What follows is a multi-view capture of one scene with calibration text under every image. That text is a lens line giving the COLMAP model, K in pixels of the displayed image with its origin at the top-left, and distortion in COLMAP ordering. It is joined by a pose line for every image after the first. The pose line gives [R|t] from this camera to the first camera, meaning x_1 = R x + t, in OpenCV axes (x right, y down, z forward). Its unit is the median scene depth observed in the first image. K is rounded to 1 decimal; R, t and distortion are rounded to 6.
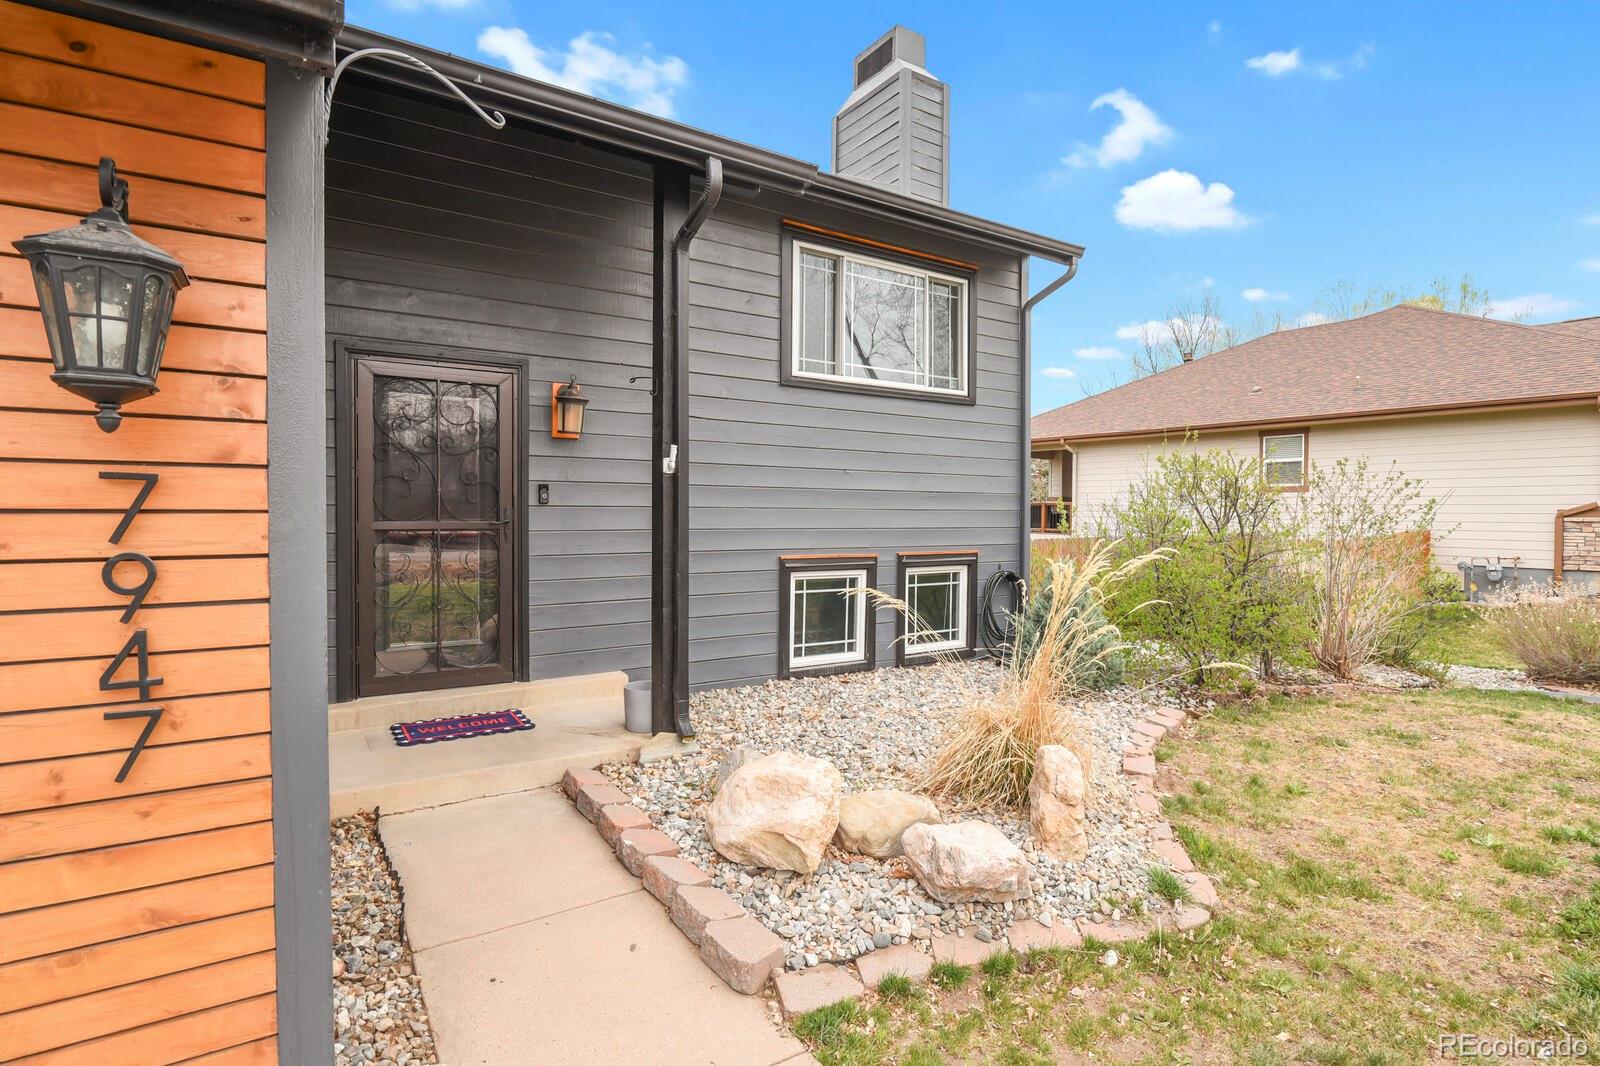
lens RADIAL K [[792.4, 0, 809.5], [0, 792.4, 526.3], [0, 0, 1]] dist [-0.000298, -0.005281]
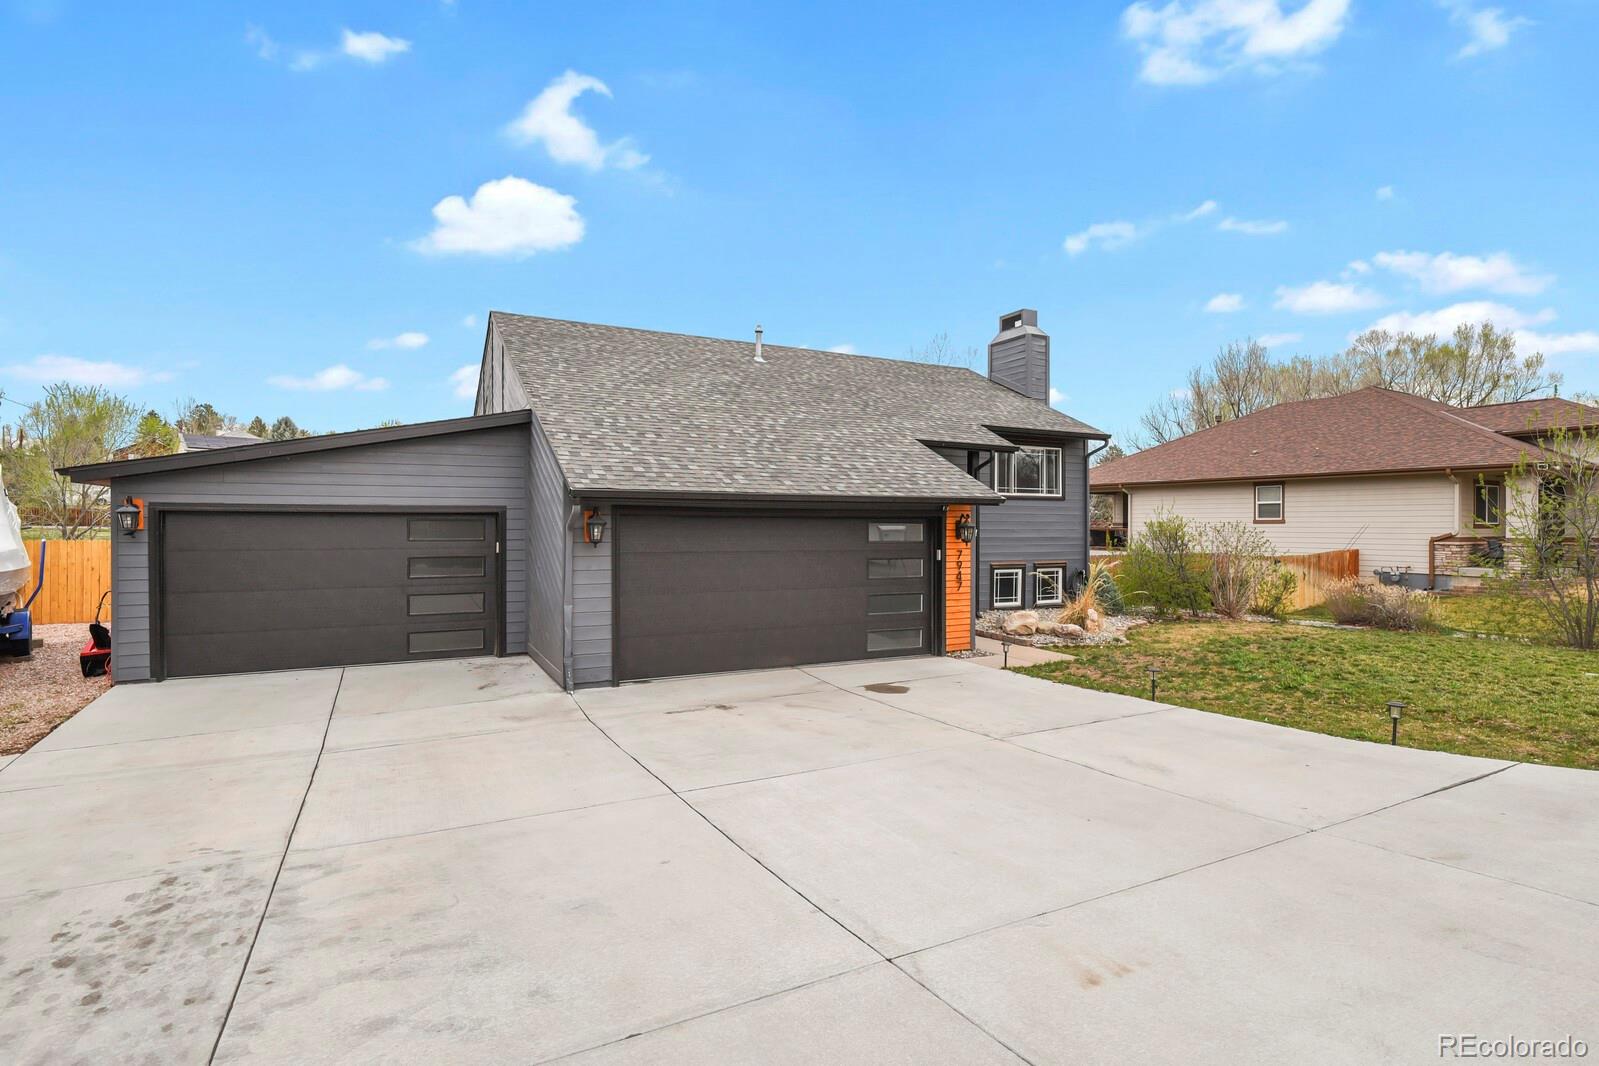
lens RADIAL K [[779.8, 0, 803.2], [0, 779.8, 531.6], [0, 0, 1]] dist [-0.004848, -0.005938]
pose [[0.995103, -0.003935, -0.098763, -0.375709], [0.002813, 0.999930, -0.011498, -0.038356], [0.098801, 0.011164, 0.995045, -1.540318]]
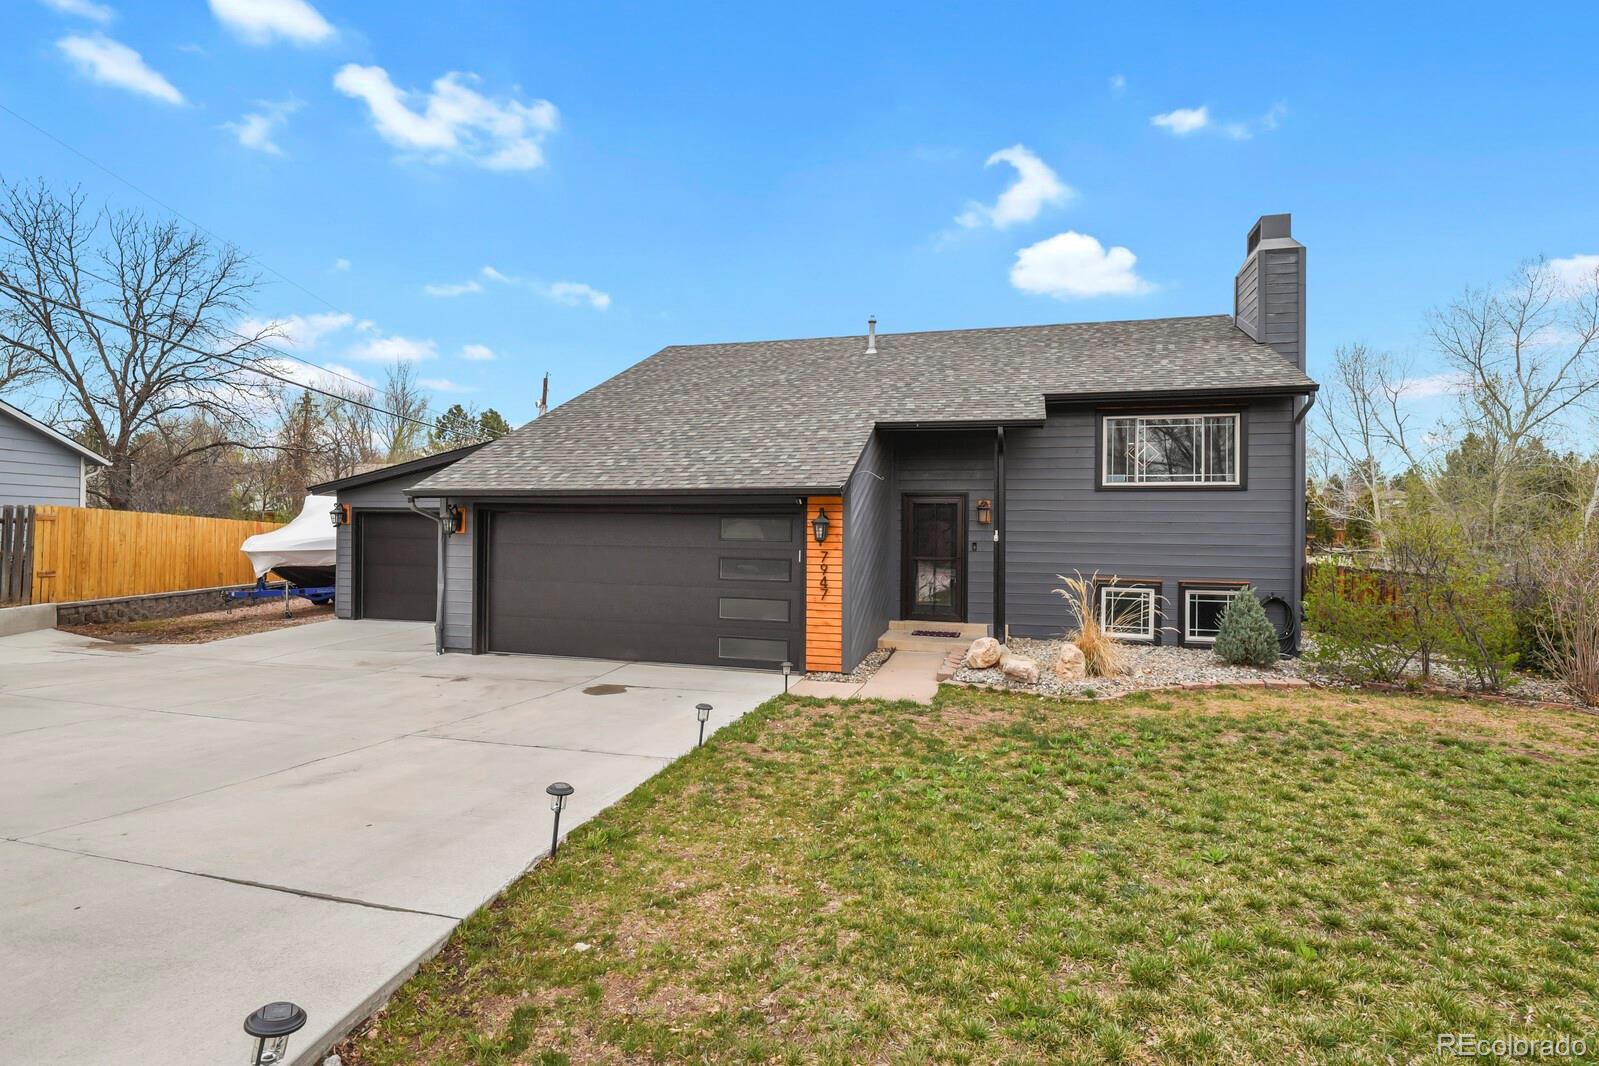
lens RADIAL K [[770.4, 0, 804.8], [0, 770.4, 531.2], [0, 0, 1]] dist [-0.001772, -0.007047]
pose [[0.662684, -0.000665, -0.748899, 0.856083], [-0.021228, 0.999581, -0.019672, -0.024251], [0.748598, 0.028934, 0.662392, -0.751356]]
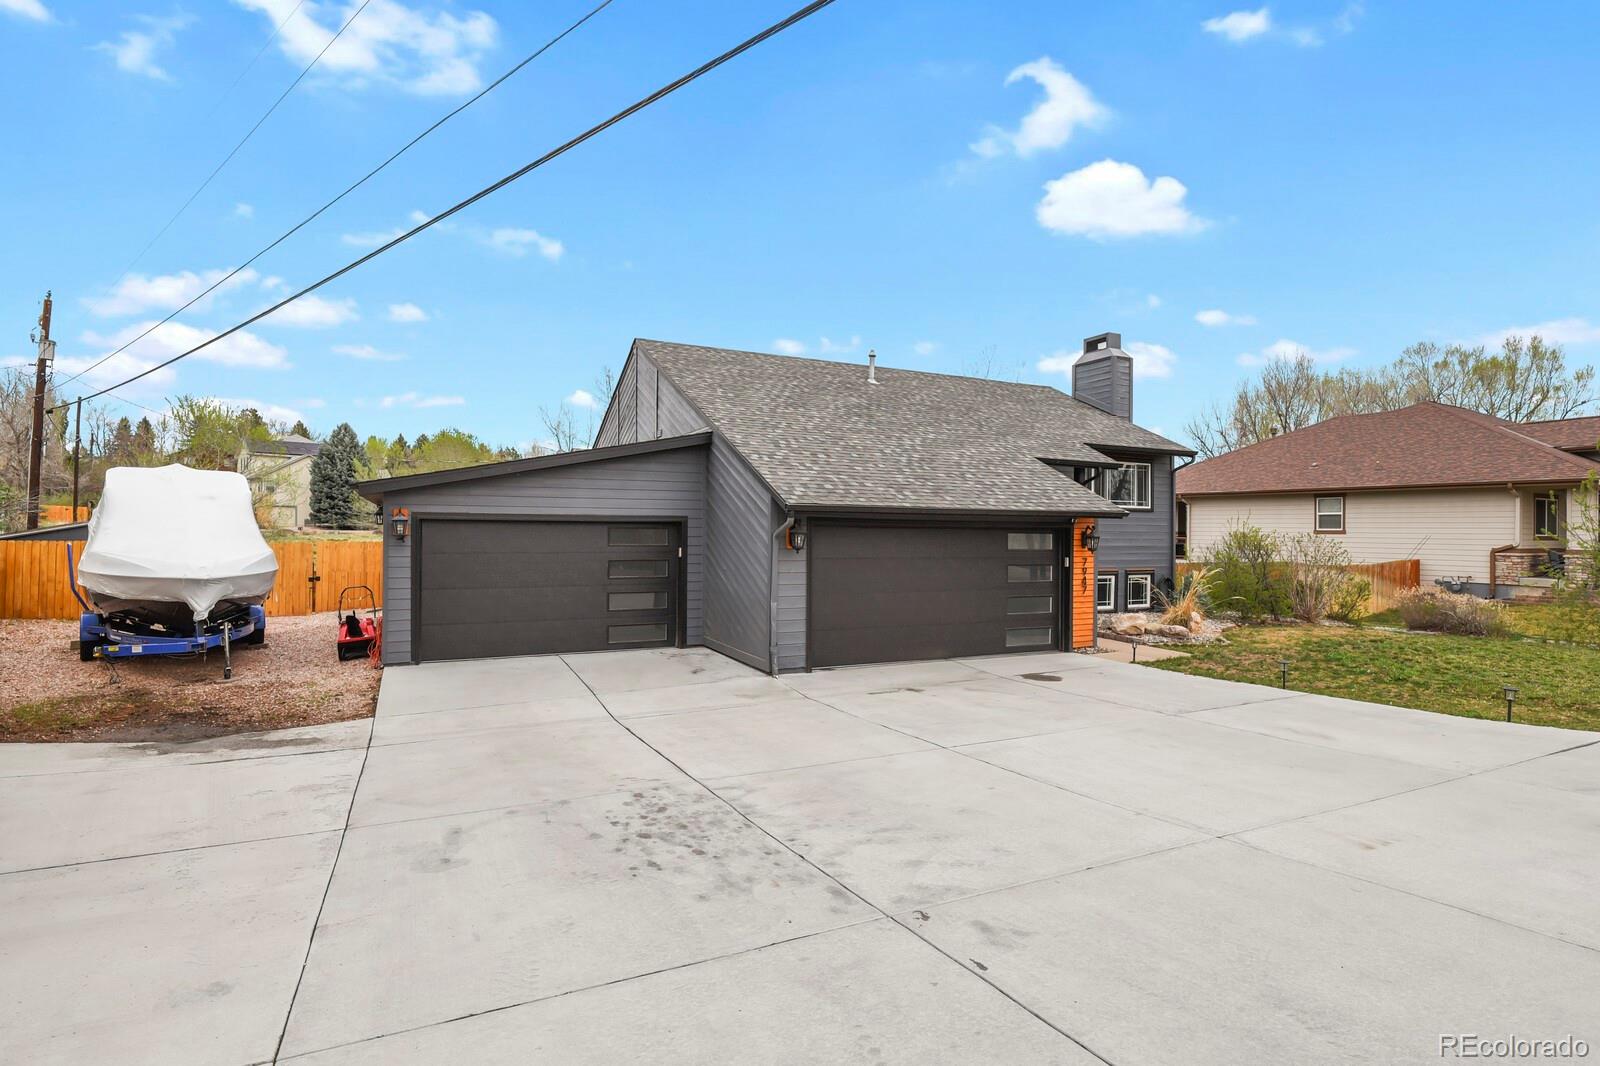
lens RADIAL K [[780.3, 0, 803.7], [0, 780.3, 531.6], [0, 0, 1]] dist [-0.004848, -0.005938]
pose [[0.991919, 0.002610, -0.126843, -0.653016], [-0.004920, 0.999828, -0.017897, -0.043325], [0.126774, 0.018376, 0.991761, -1.805850]]
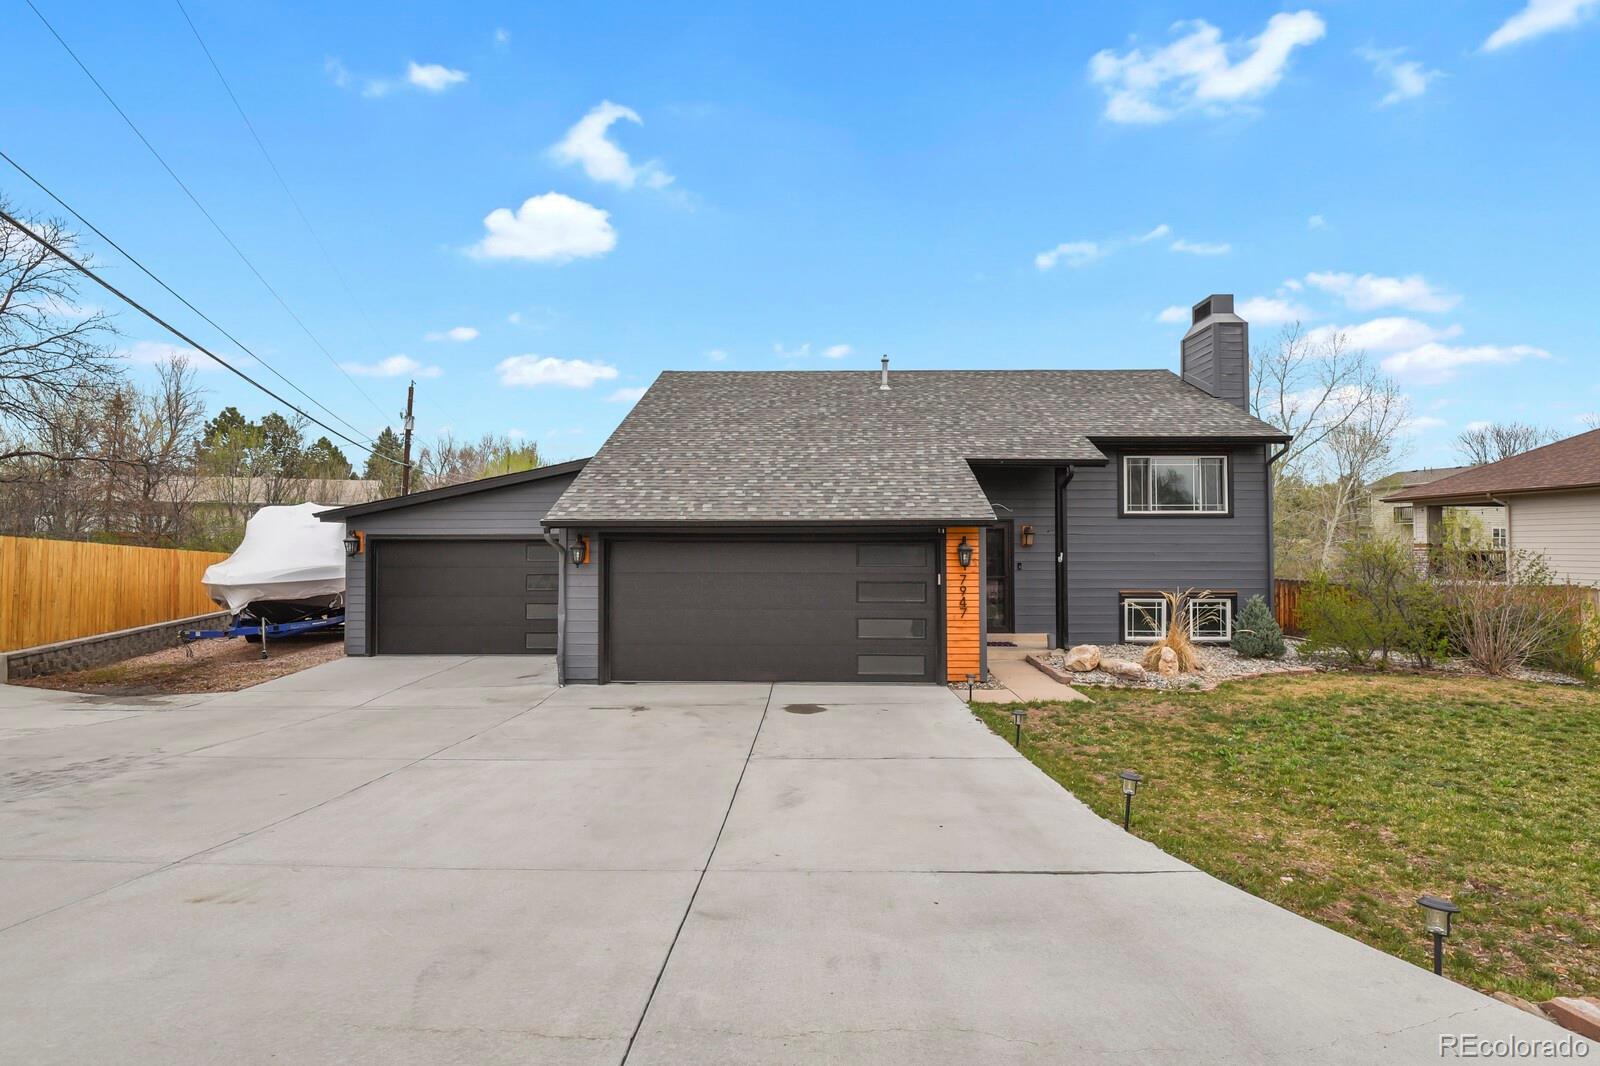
lens RADIAL K [[770.9, 0, 805.3], [0, 770.9, 531.2], [0, 0, 1]] dist [-0.001772, -0.007047]
pose [[0.828761, -0.019503, -0.559264, 0.438038], [-0.004256, 0.999144, -0.041149, -0.039255], [0.559587, 0.036483, 0.827968, -1.310218]]
